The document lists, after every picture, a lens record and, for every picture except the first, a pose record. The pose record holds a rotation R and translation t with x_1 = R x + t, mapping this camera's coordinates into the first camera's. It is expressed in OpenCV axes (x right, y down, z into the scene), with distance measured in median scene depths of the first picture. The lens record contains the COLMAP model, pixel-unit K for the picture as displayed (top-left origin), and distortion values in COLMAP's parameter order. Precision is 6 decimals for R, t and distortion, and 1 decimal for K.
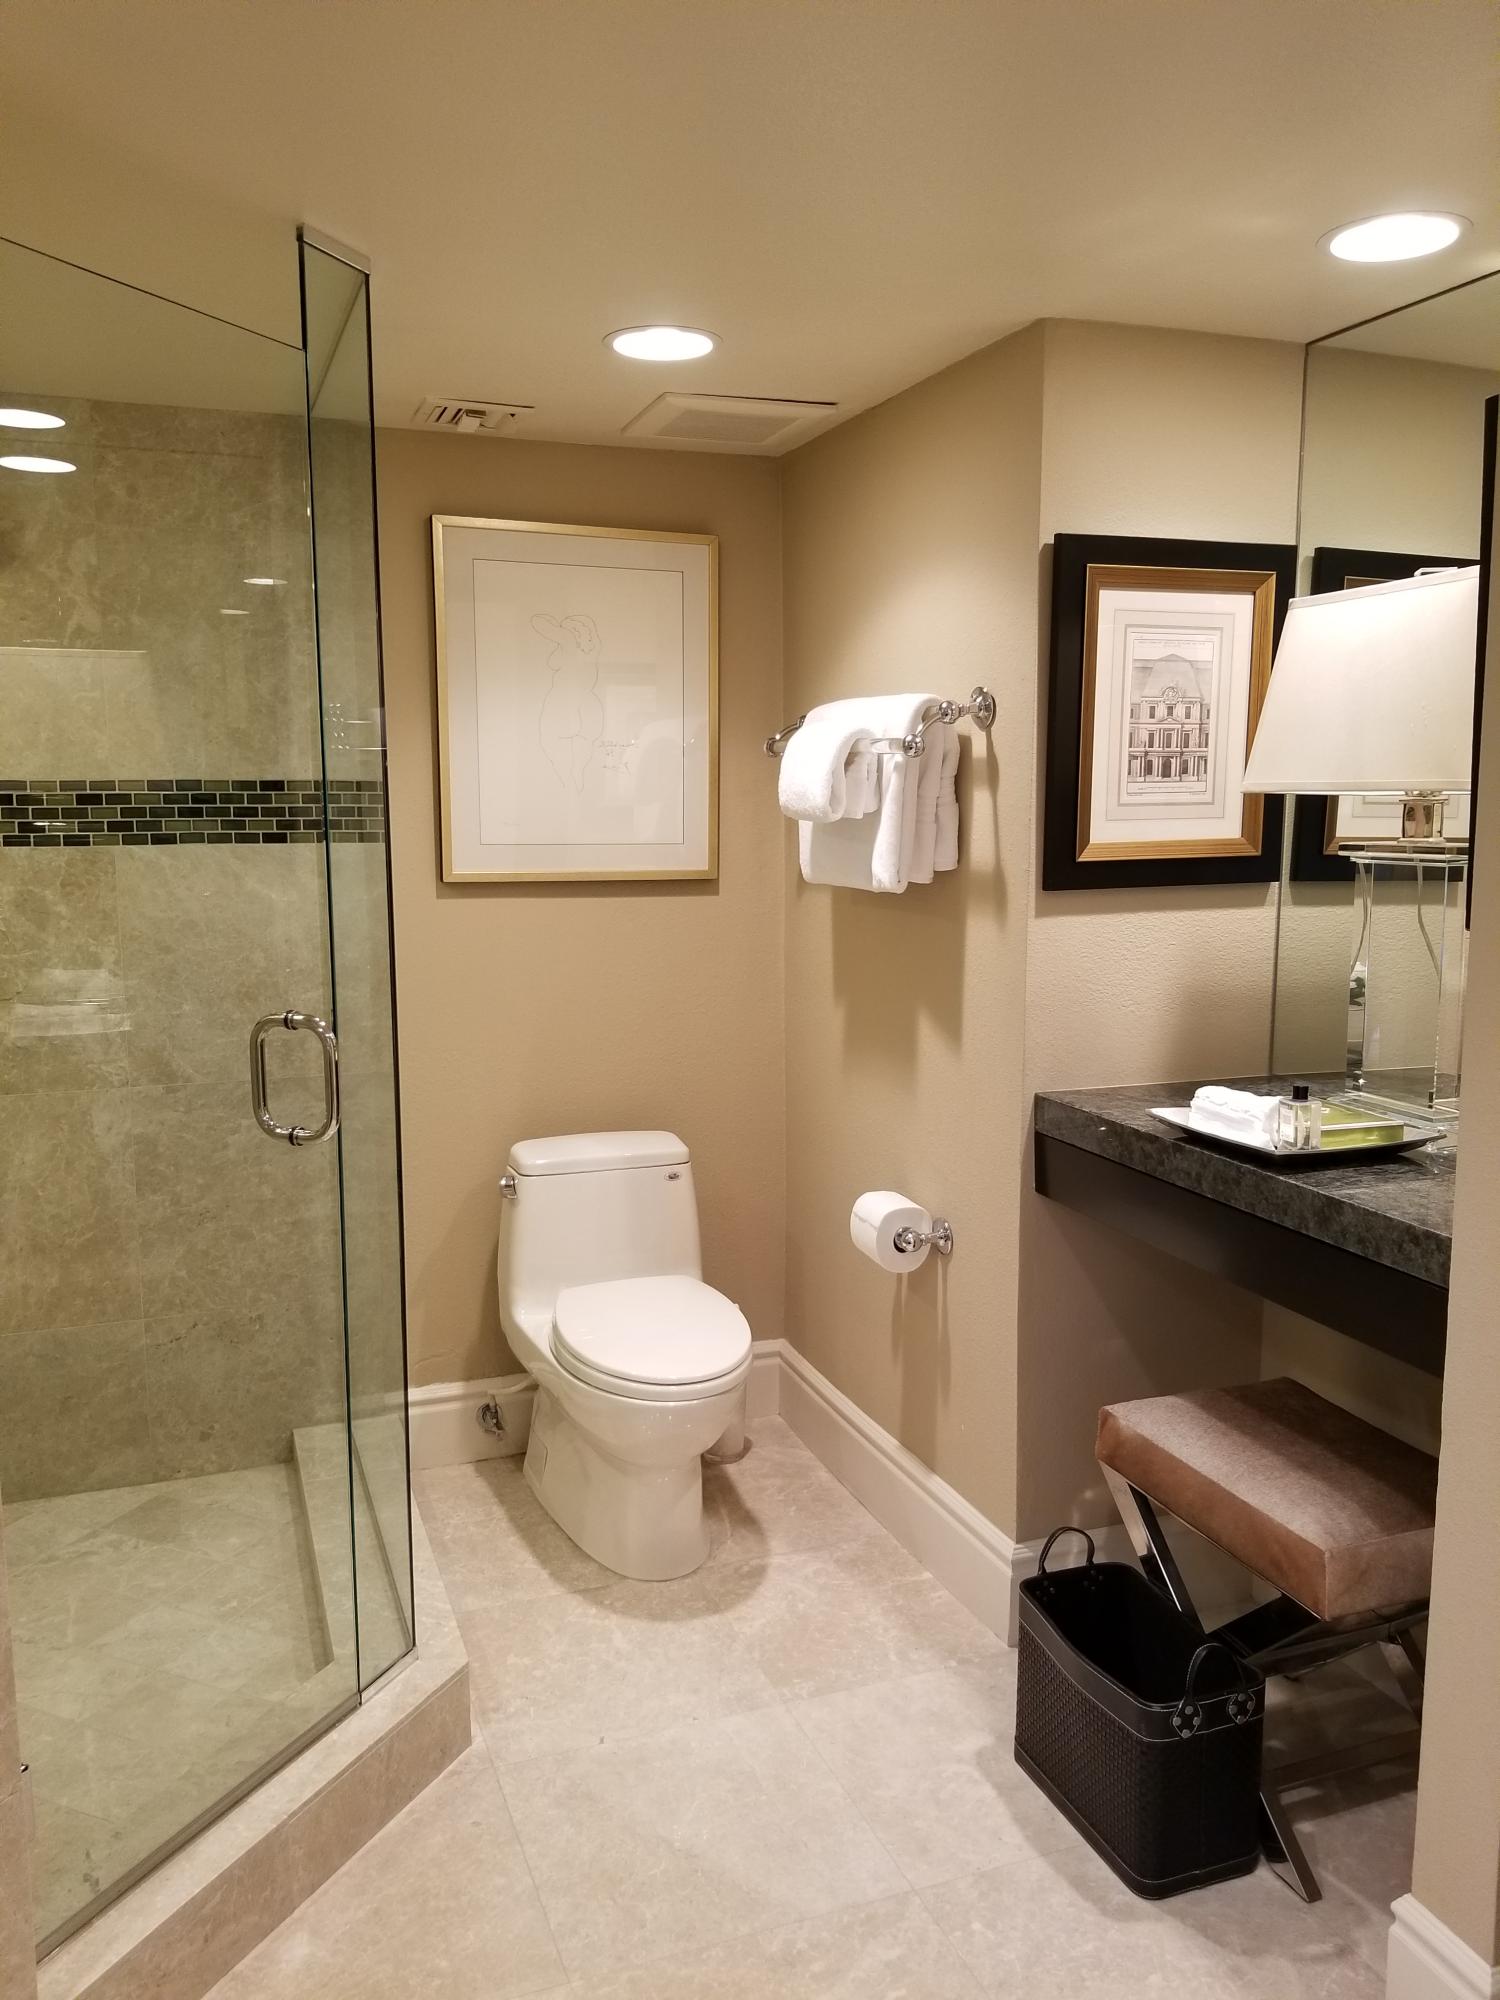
lens RADIAL K [[1578.2, 0, 746.4], [0, 1578.2, 1018.3], [0, 0, 1]] dist [0.056762, -0.086837]
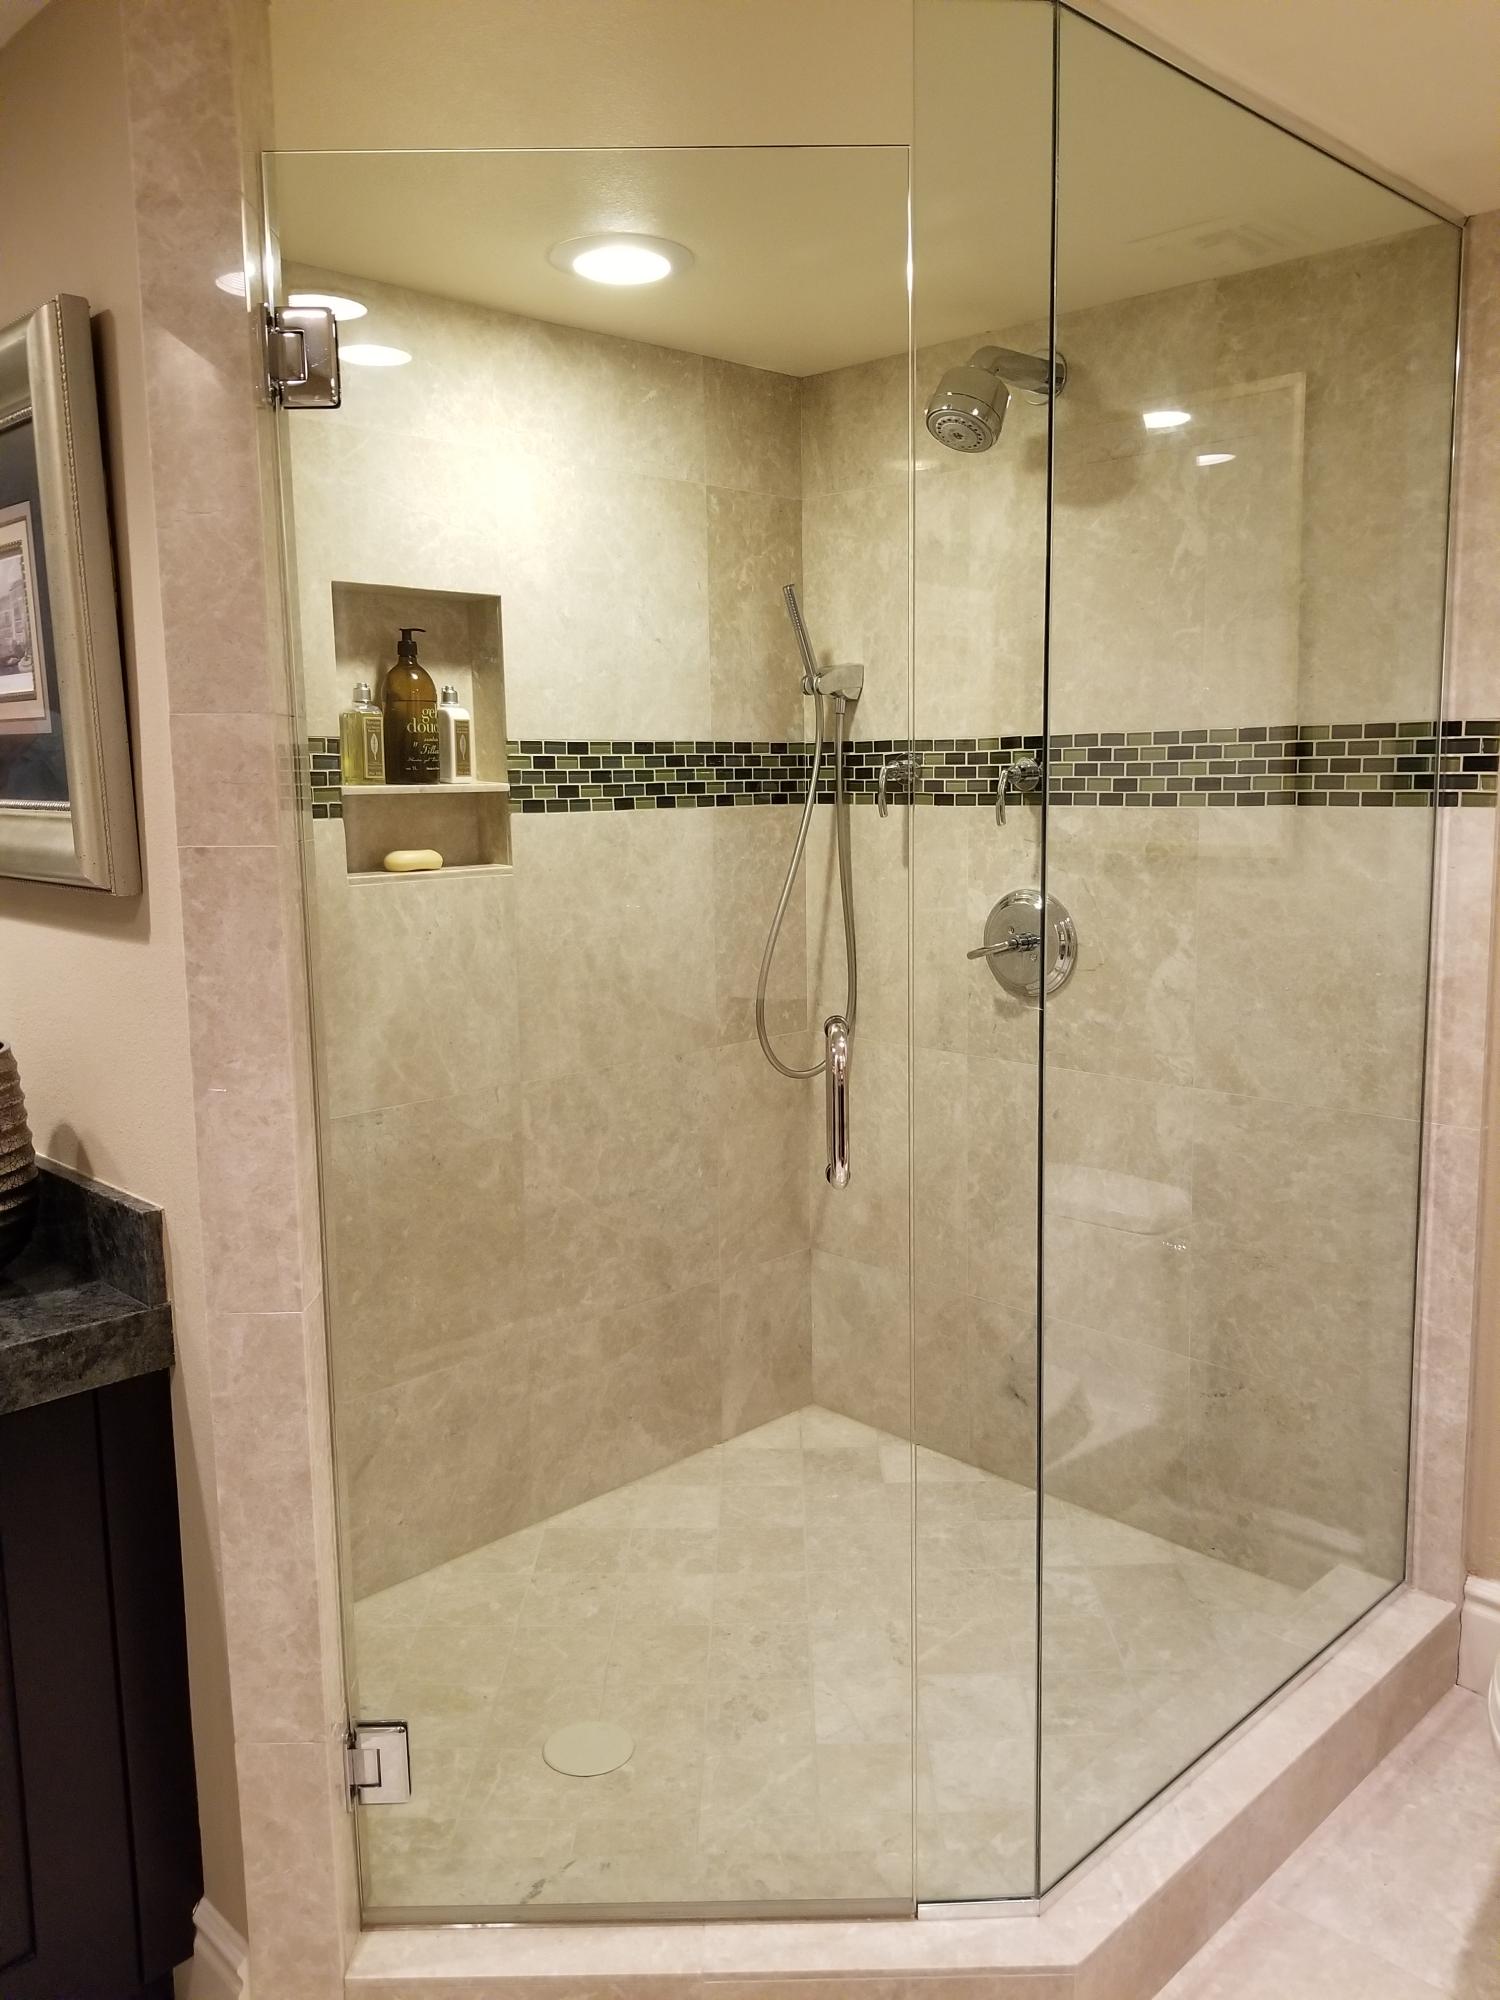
lens RADIAL K [[1578.2, 0, 786.5], [0, 1578.2, 977.3], [0, 0, 1]] dist [0.056762, -0.086837]
pose [[0.418241, 0.120879, -0.900257, 0.285283], [-0.111075, 0.990474, 0.081390, -0.061704], [0.901519, 0.065955, 0.427683, 0.437475]]
